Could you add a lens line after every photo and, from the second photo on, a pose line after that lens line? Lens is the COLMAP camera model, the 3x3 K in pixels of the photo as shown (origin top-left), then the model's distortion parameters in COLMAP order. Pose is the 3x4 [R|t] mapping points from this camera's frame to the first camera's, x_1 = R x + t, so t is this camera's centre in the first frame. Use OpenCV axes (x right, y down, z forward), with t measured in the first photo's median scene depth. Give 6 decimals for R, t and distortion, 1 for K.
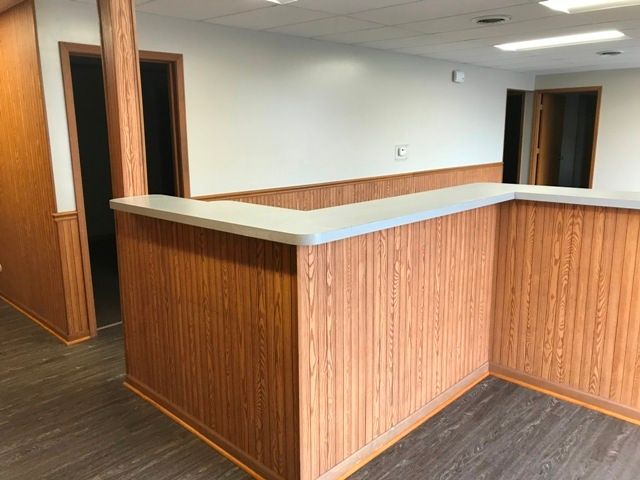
lens RADIAL K [[529.5, 0, 315.3], [0, 529.5, 231.9], [0, 0, 1]] dist [0.042510, -0.052478]
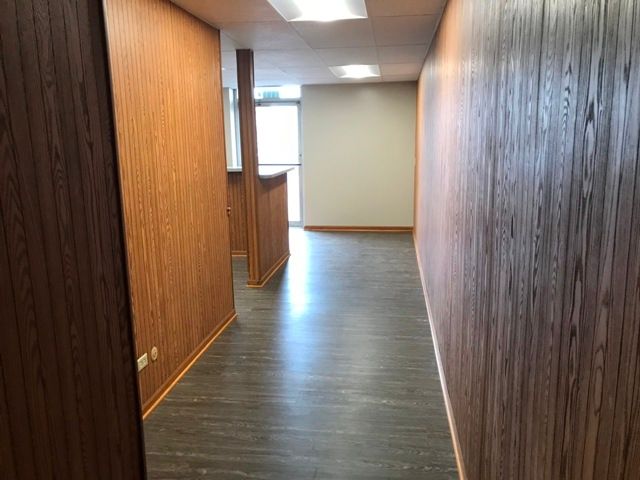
lens RADIAL K [[529.5, 0, 322.4], [0, 529.5, 242.0], [0, 0, 1]] dist [0.042510, -0.052478]
pose [[-0.600814, -0.132704, 0.788297, -1.539152], [0.178962, 0.938766, 0.294433, -0.270618], [-0.779099, 0.317975, -0.540275, 1.474353]]
